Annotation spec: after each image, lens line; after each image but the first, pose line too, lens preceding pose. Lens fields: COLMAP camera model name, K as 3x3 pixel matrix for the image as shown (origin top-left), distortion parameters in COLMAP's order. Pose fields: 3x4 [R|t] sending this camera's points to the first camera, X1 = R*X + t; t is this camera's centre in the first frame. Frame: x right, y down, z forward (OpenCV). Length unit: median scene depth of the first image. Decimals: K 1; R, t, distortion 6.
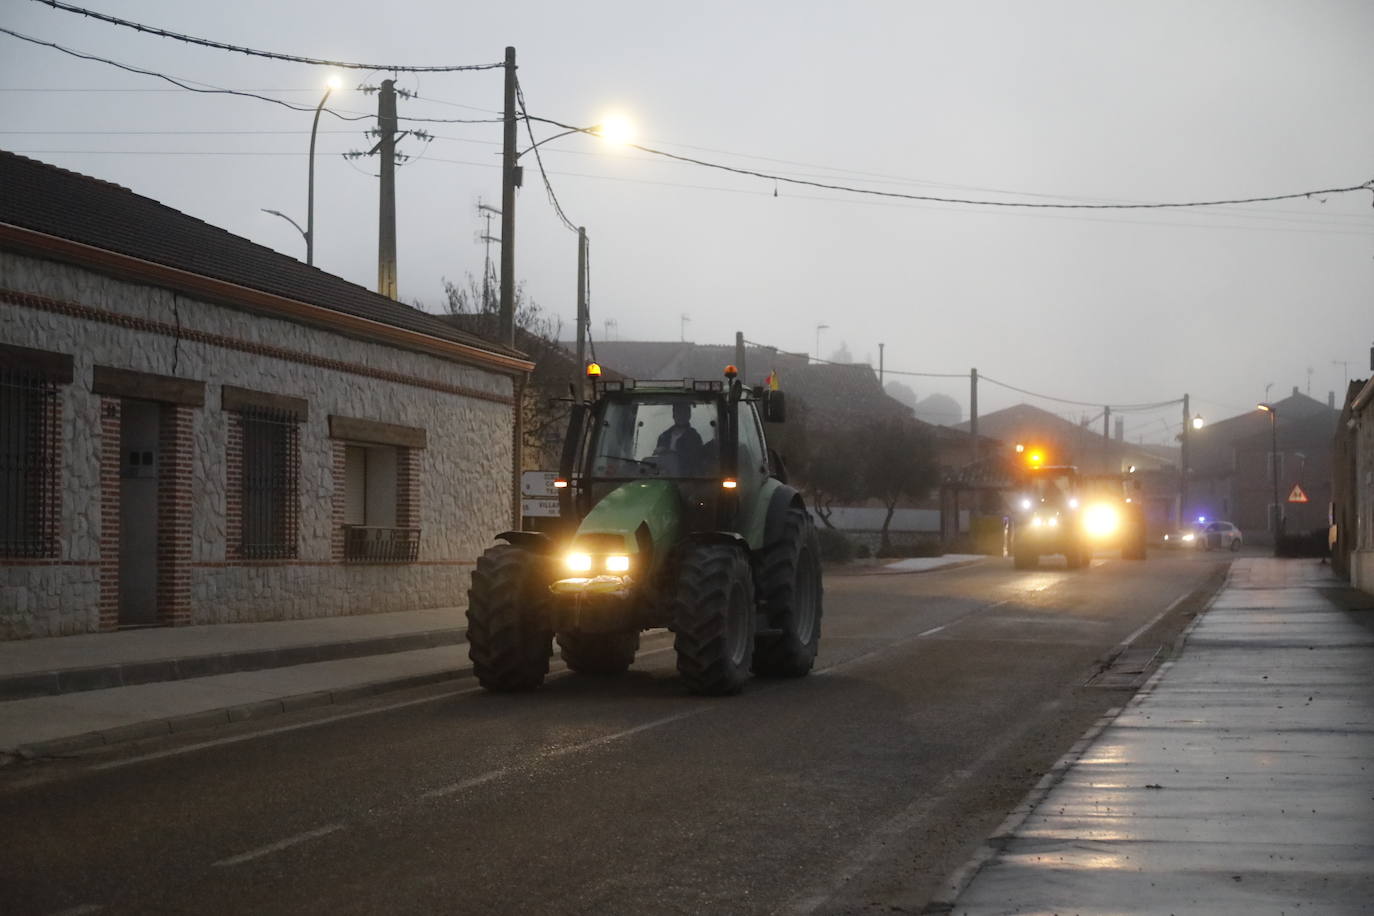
lens RADIAL K [[2360.1, 0, 711.8], [0, 2360.1, 503.6], [0, 0, 1]] dist [0.002895, -0.106110]
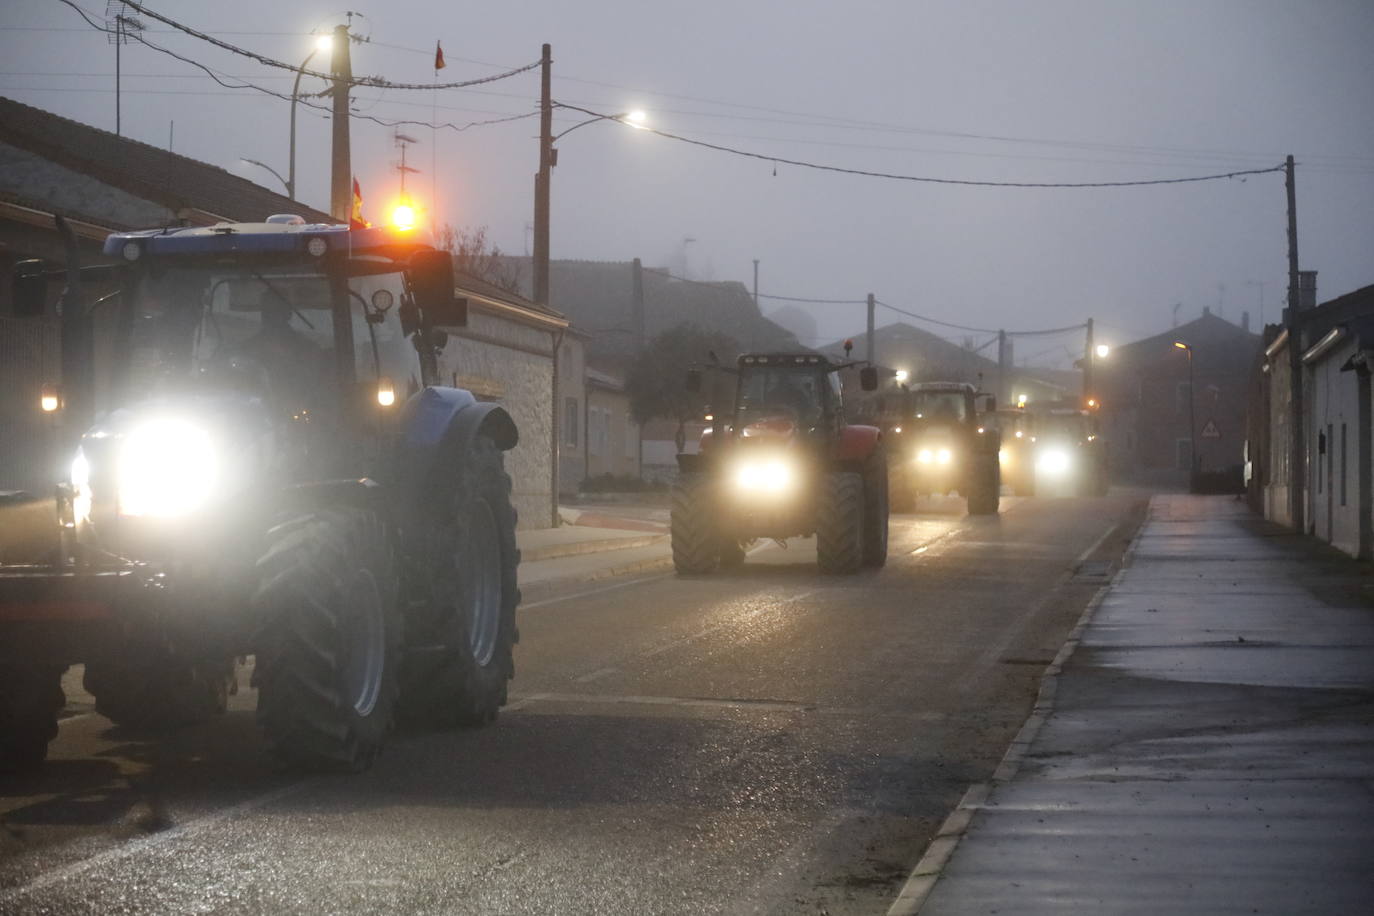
lens RADIAL K [[2978.5, 0, 732.7], [0, 2978.5, 529.7], [0, 0, 1]] dist [0.008026, 0.147103]
pose [[0.996189, -0.001394, 0.087211, -0.124316], [-0.001433, 0.999476, 0.032345, -0.005078], [-0.087210, -0.032346, 0.995665, -0.463158]]
